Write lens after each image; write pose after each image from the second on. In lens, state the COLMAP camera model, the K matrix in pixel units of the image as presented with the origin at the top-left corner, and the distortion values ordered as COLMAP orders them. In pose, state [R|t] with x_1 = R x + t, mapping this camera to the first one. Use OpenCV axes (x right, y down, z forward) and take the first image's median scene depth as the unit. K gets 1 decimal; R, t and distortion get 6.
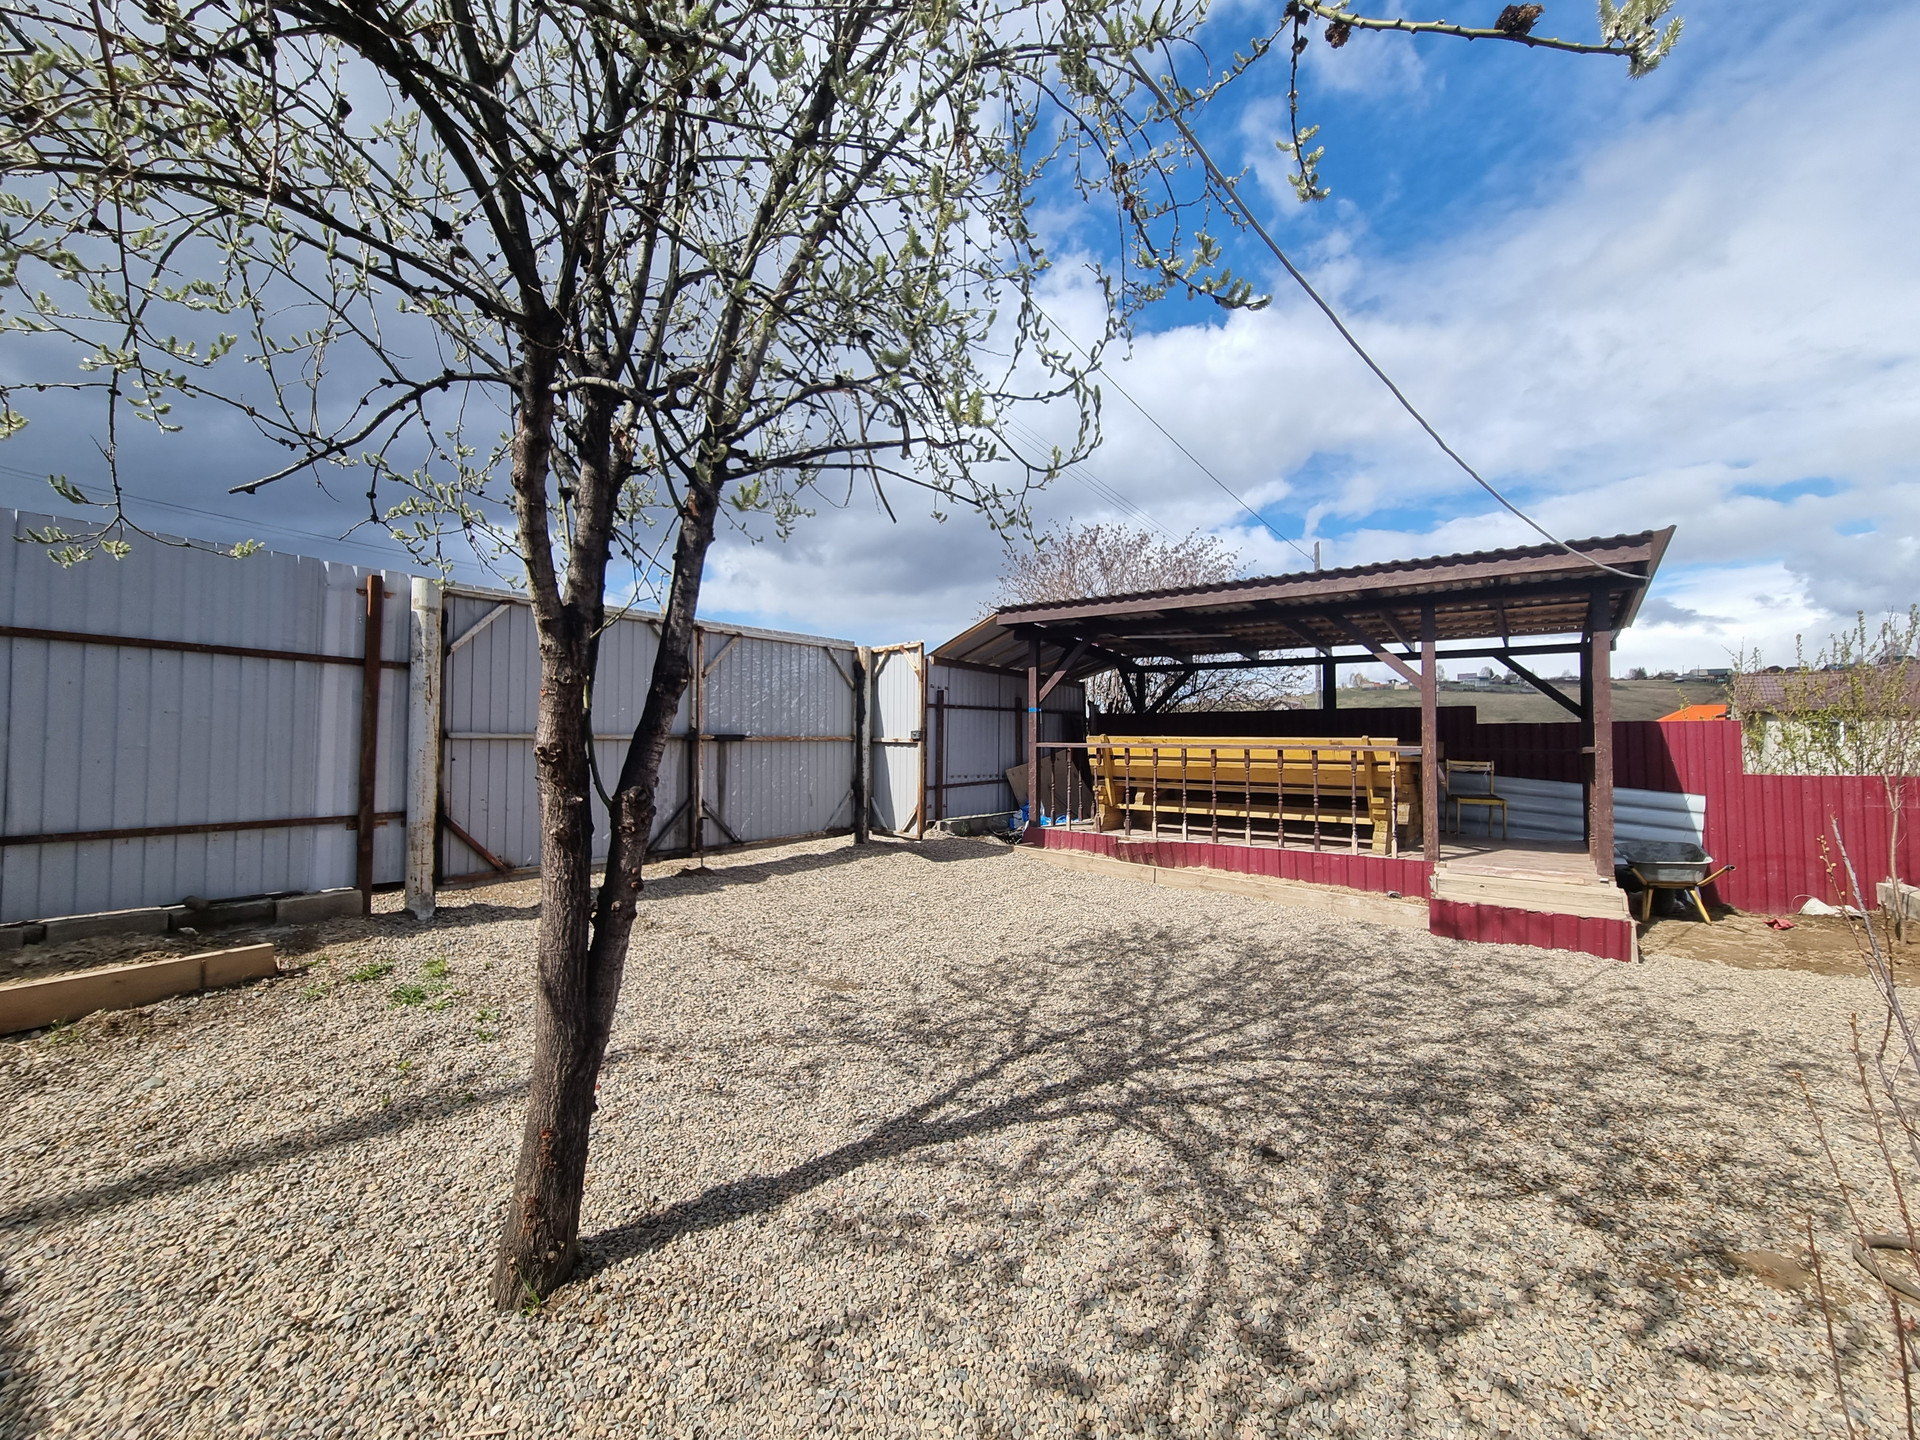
lens RADIAL K [[777.6, 0, 960.0], [0, 777.6, 720.0], [0, 0, 1]] dist [-0.000389, -0.000277]
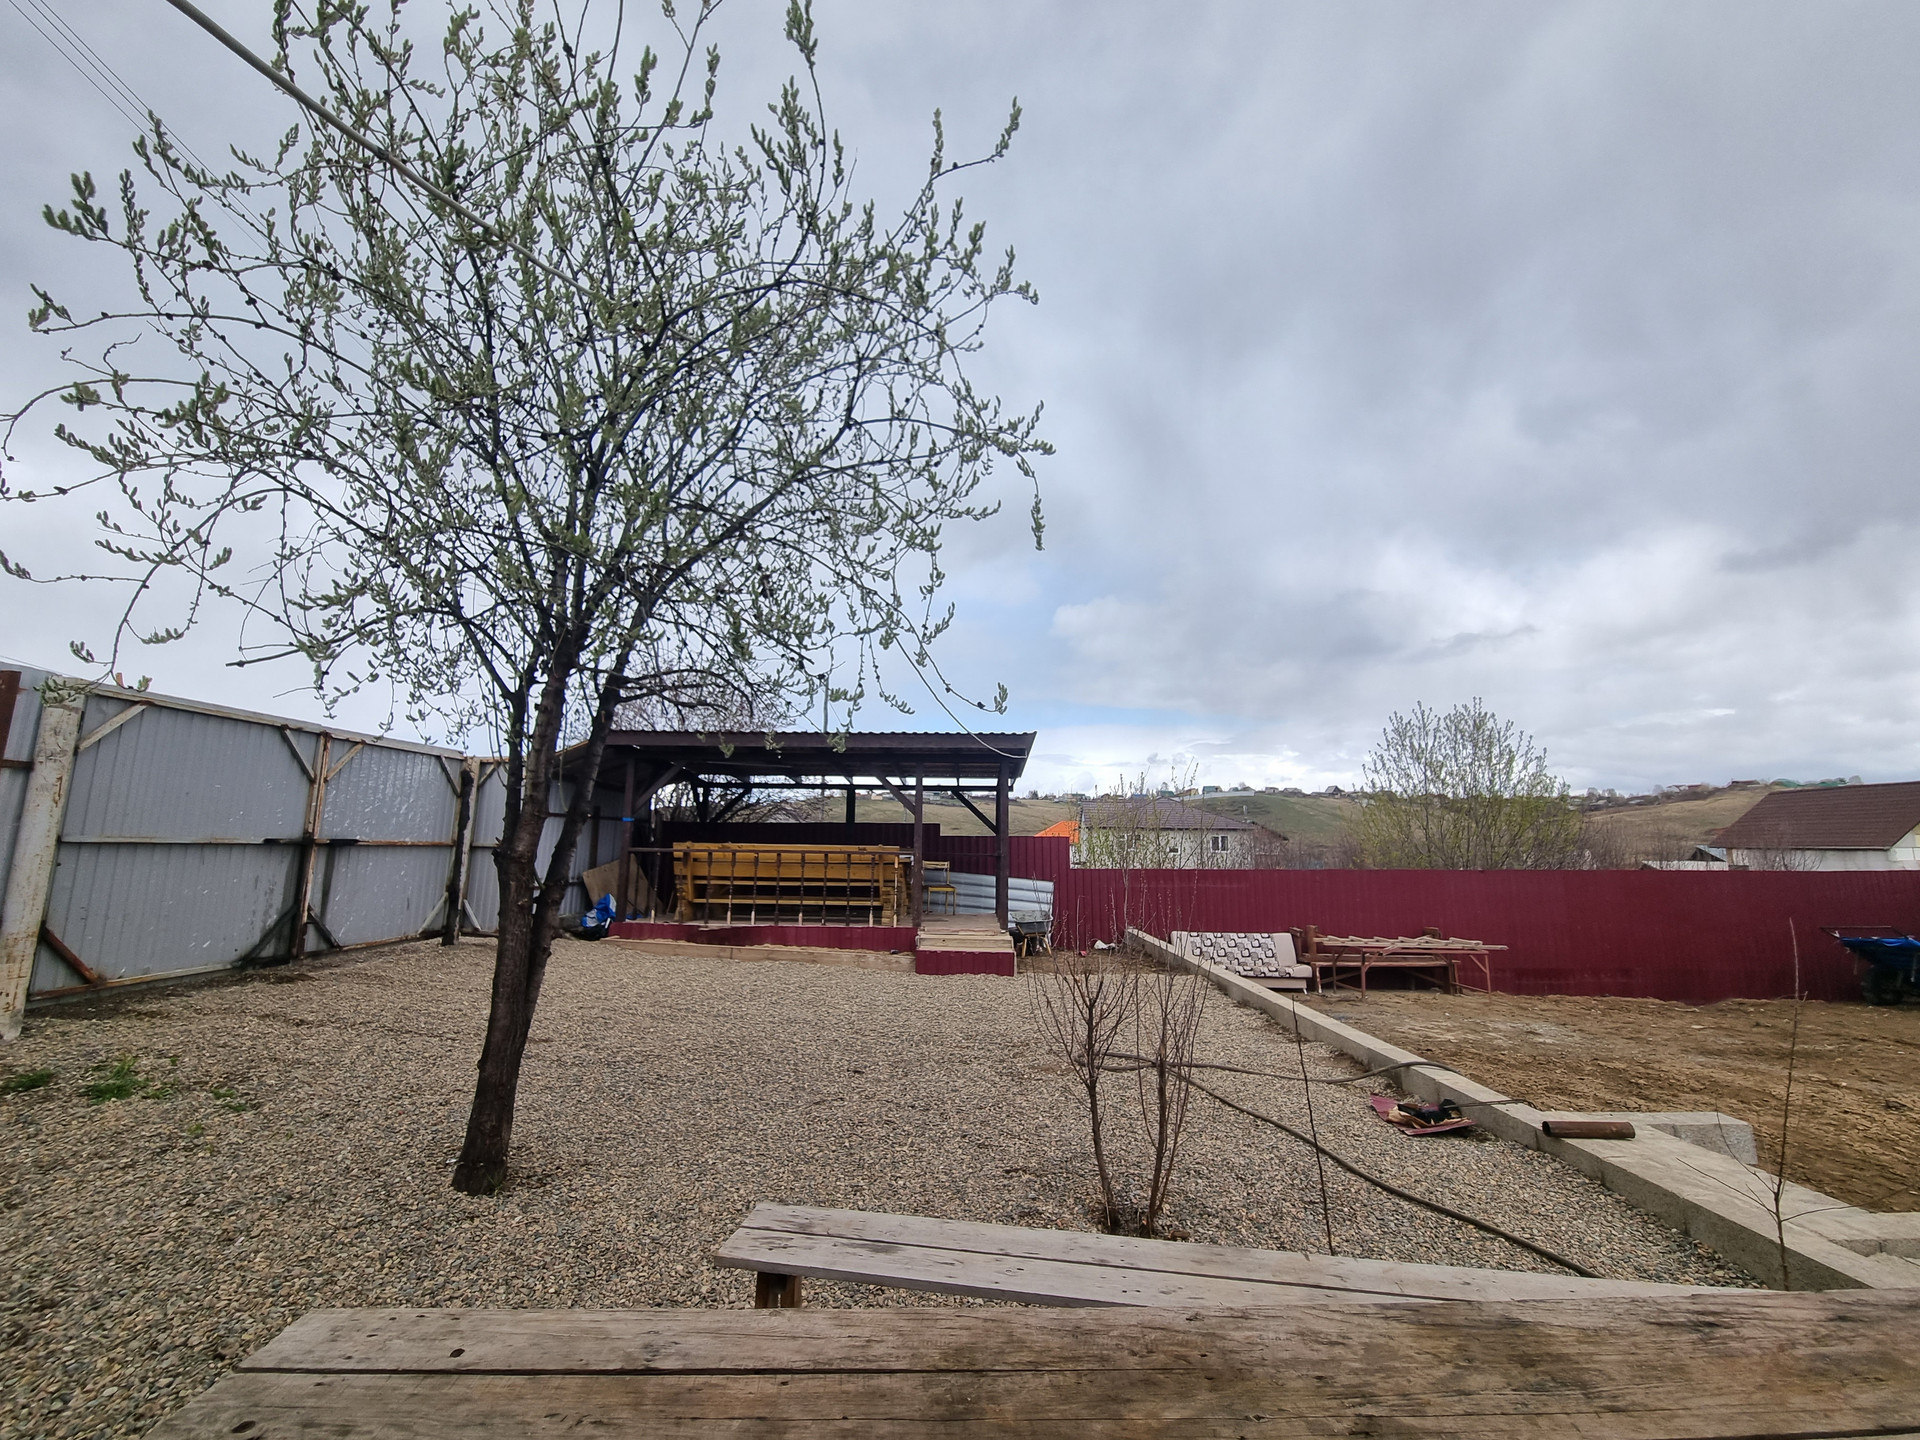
lens RADIAL K [[784.2, 0, 959.3], [0, 784.2, 713.8], [0, 0, 1]] dist [0.007401, -0.005976]
pose [[0.811217, 0.102546, 0.575683, -0.213002], [-0.022324, 0.989216, -0.144751, -0.010920], [-0.584318, 0.104573, 0.804759, -0.277473]]
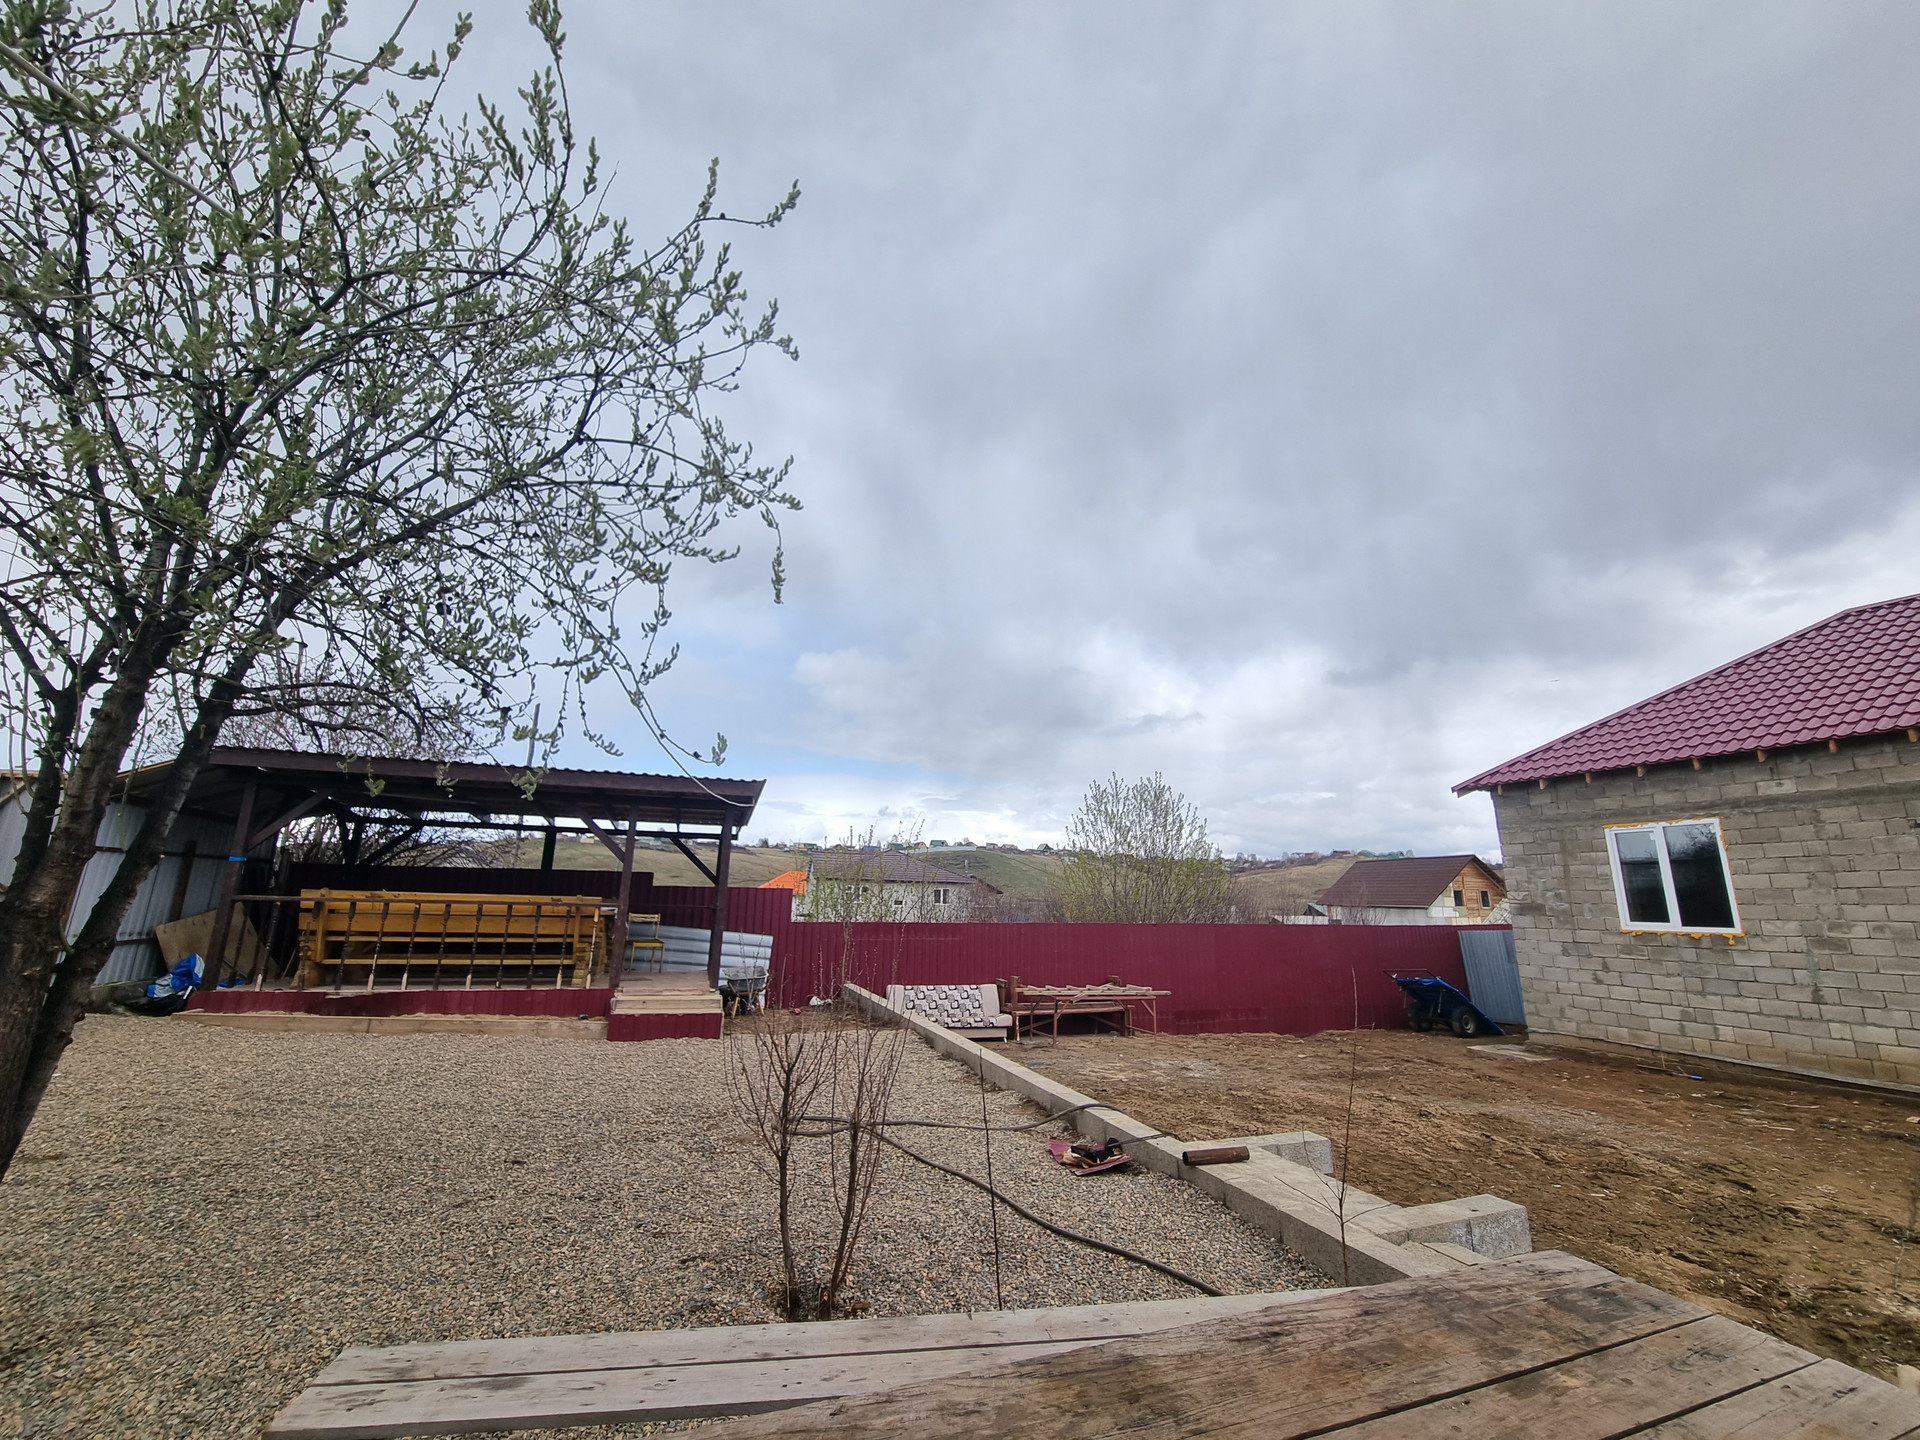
lens RADIAL K [[782.8, 0, 956.9], [0, 782.8, 709.9], [0, 0, 1]] dist [0.001055, -0.000979]
pose [[0.574980, 0.202814, 0.792631, -0.206556], [-0.038779, 0.974455, -0.221208, -0.014235], [-0.817248, 0.096453, 0.568157, -0.282880]]
